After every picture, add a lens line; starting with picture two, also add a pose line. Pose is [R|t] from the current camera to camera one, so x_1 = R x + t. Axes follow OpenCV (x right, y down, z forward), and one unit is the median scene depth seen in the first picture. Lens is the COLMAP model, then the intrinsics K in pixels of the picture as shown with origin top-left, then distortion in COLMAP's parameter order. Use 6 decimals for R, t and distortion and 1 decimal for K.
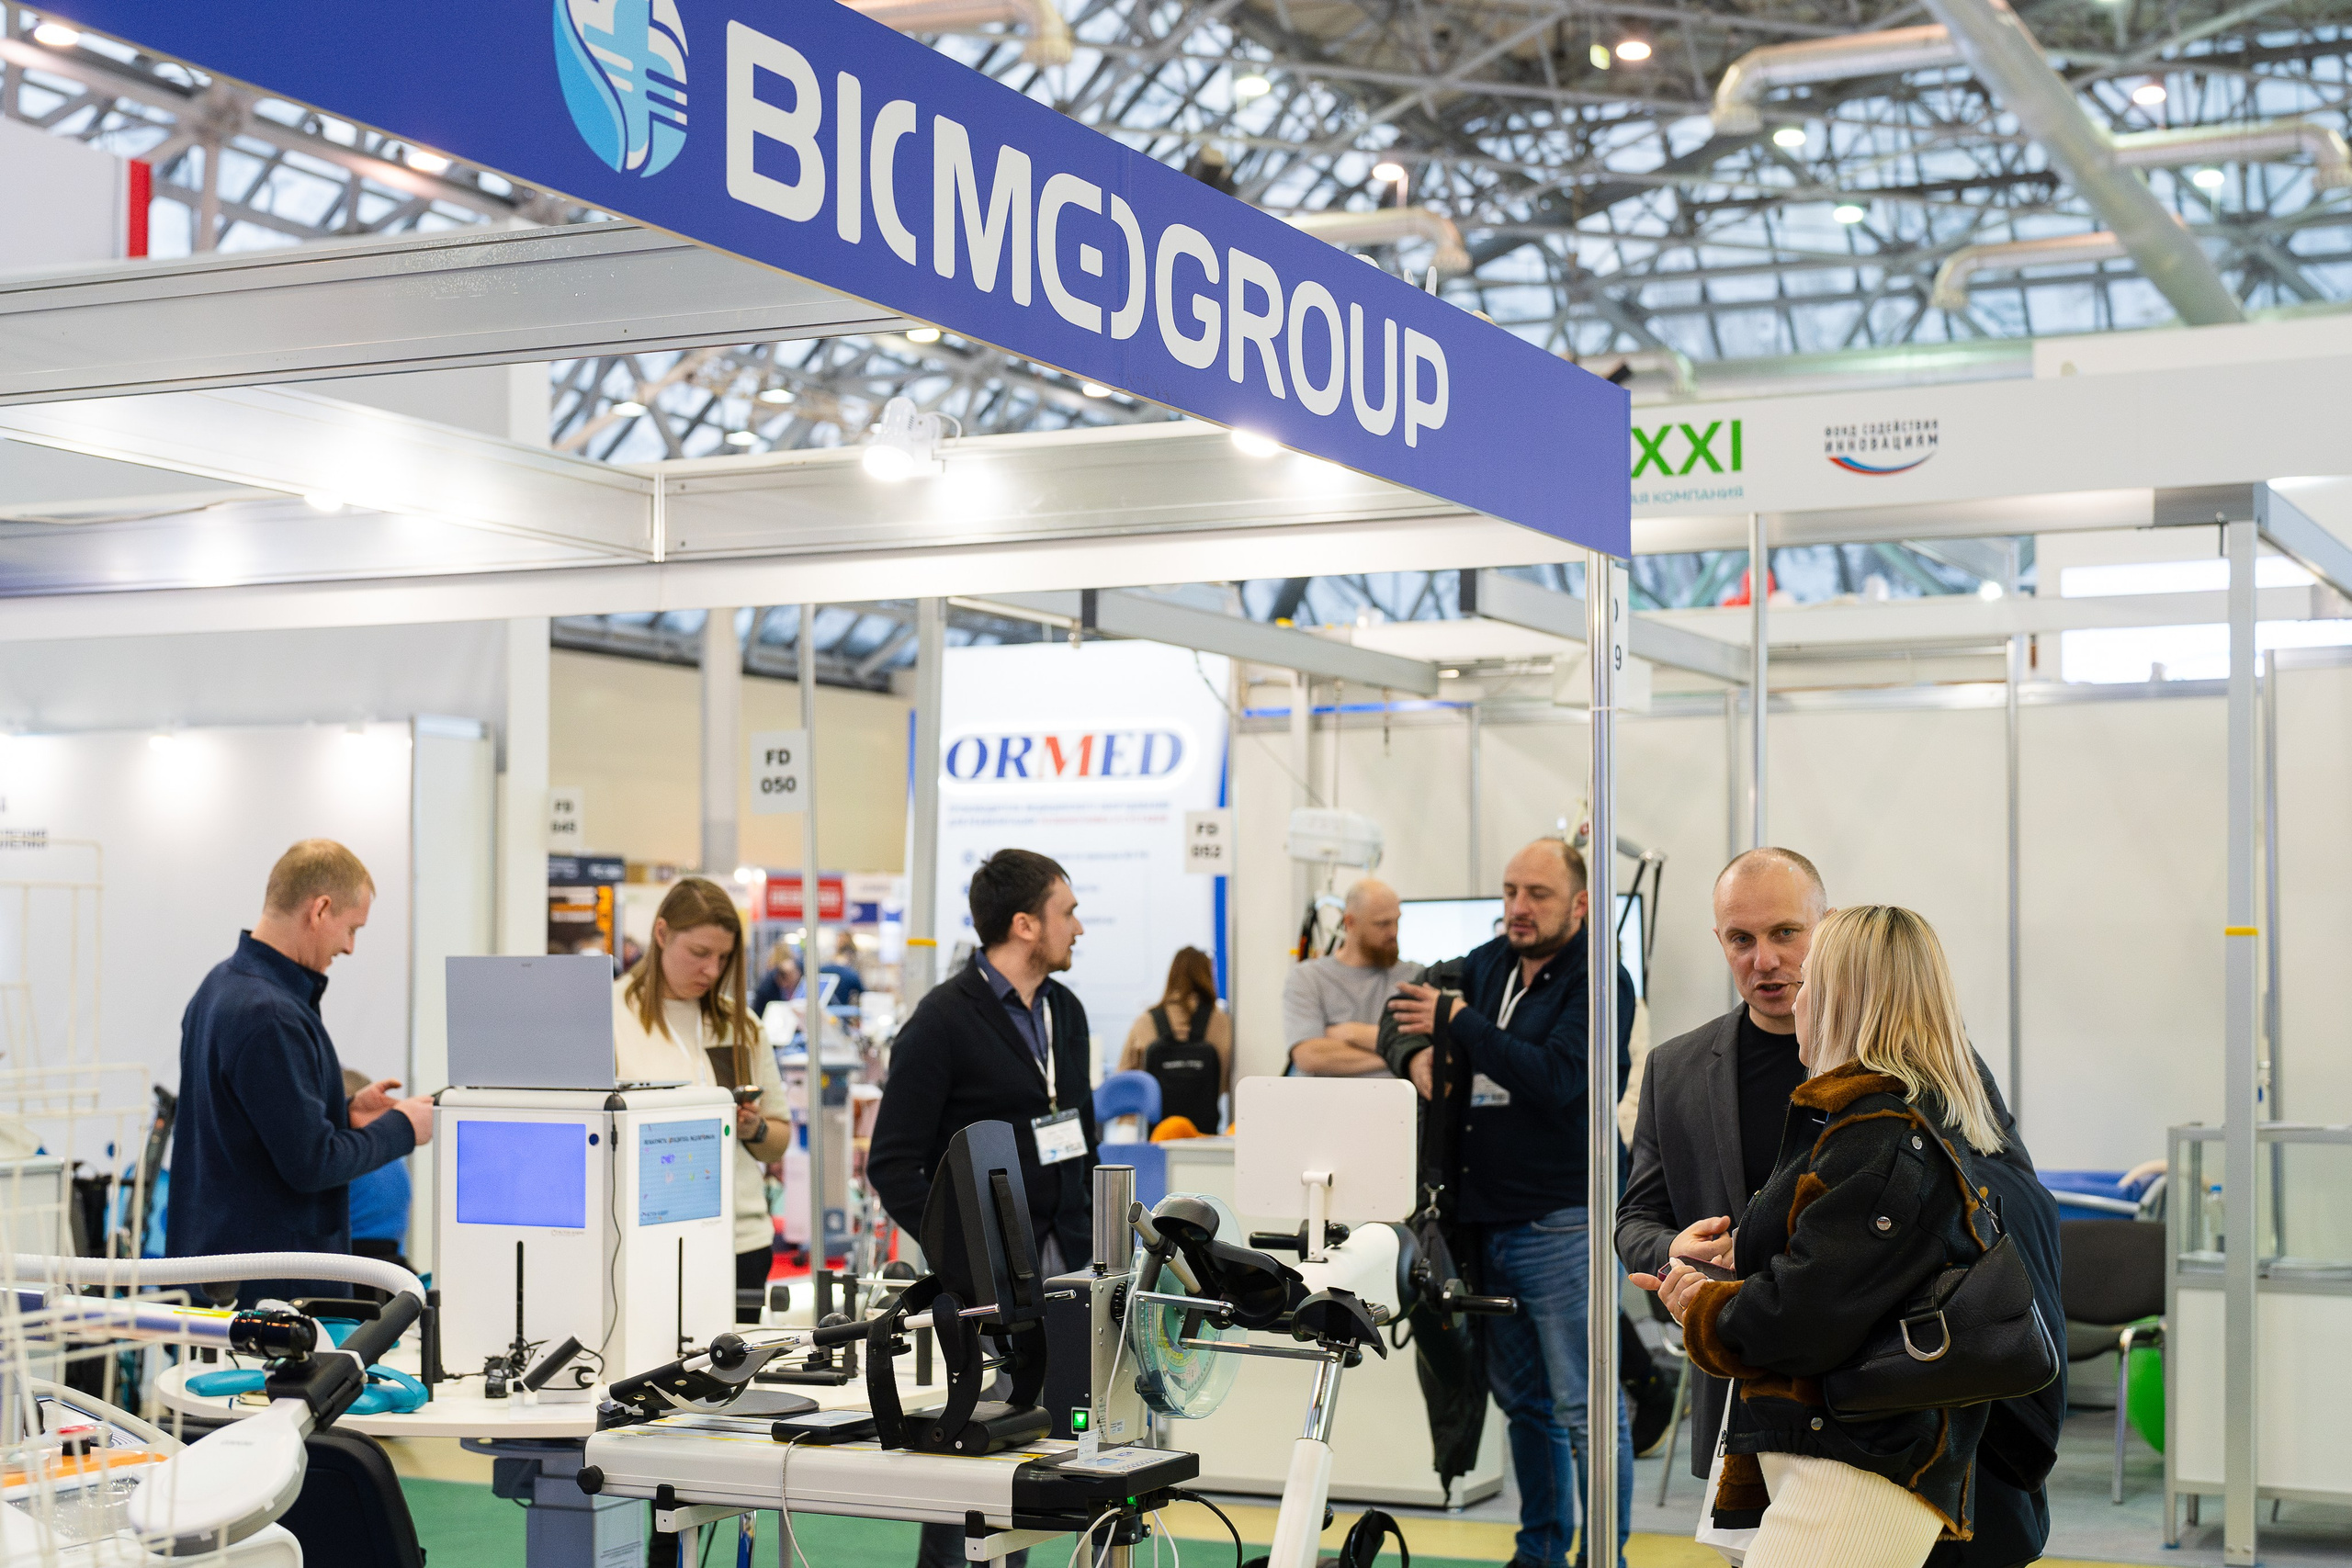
lens RADIAL K [[3473.7, 0, 1175.6], [0, 3473.7, 785.9], [0, 0, 1]] dist [-0.009381, 0.000000]
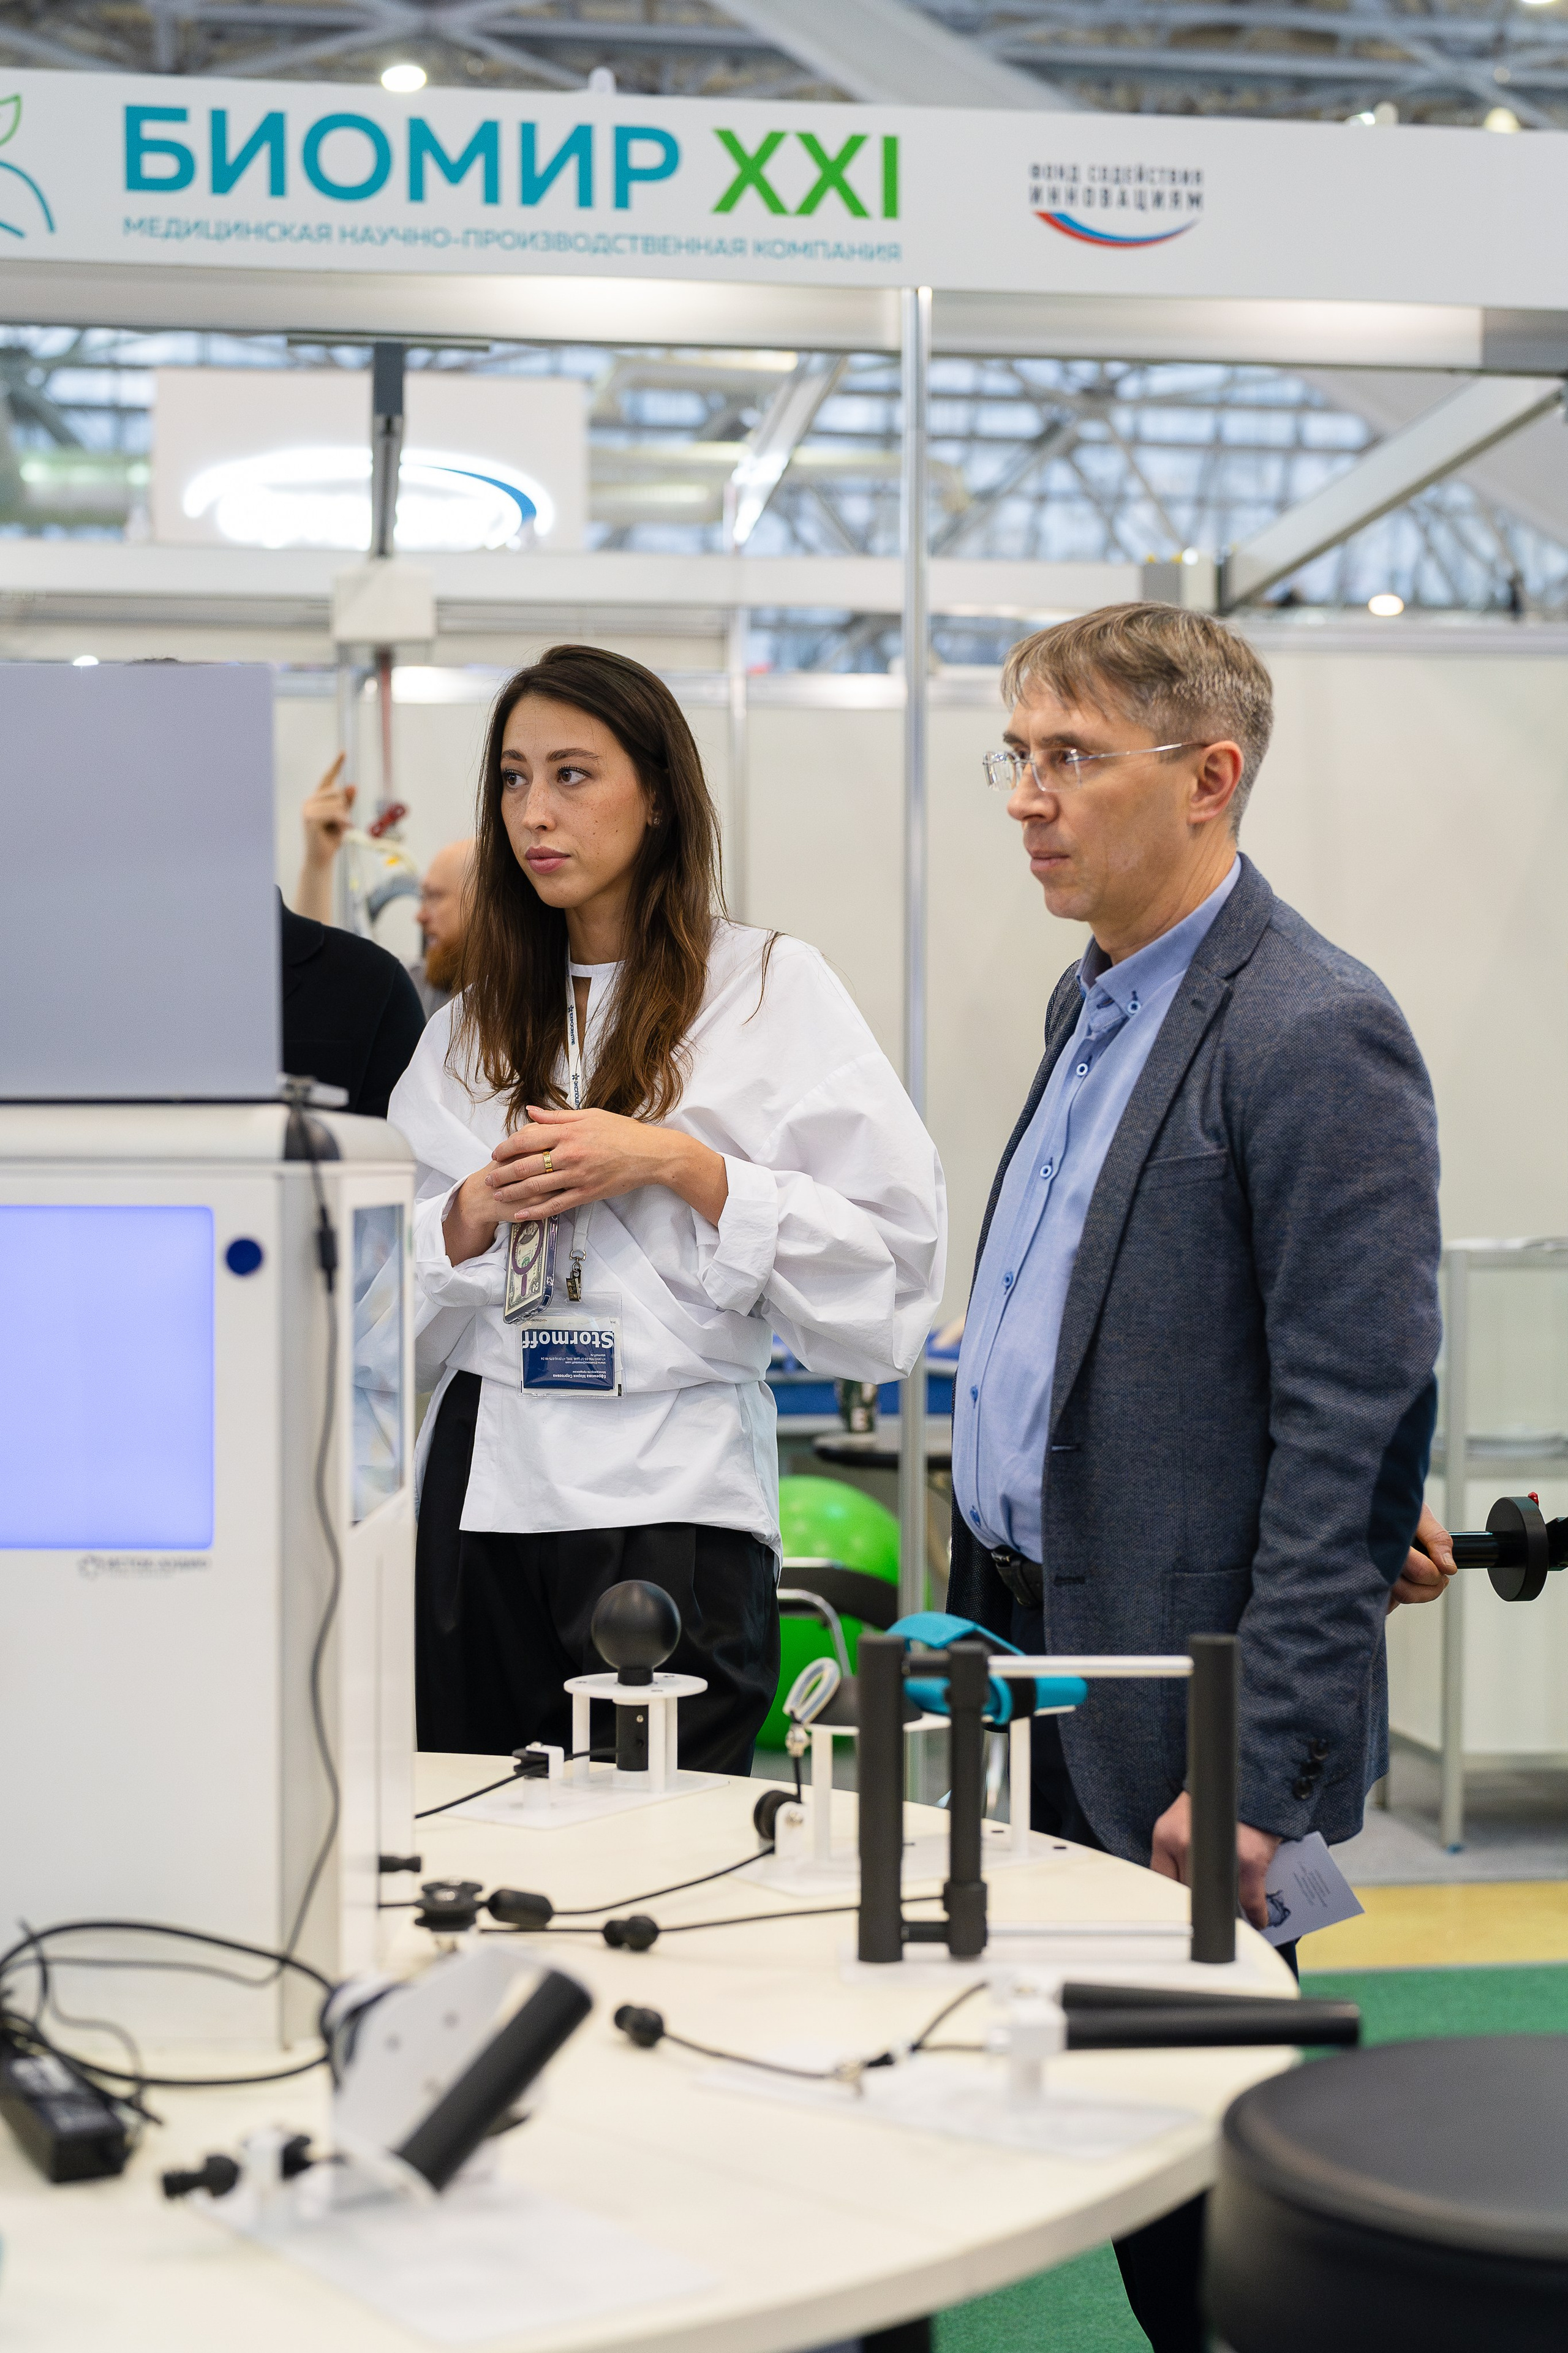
lens RADIAL K [[3475.2, 0, 782.0], [0, 3475.2, 1175.3], [0, 0, 1]] dist [-0.009381, 0.000000]
pose [[0.836686, -0.001951, 0.547680, -0.200567], [-0.029165, 0.998416, 0.048112, 0.052796], [-0.546906, -0.056228, 0.835303, 0.482745]]
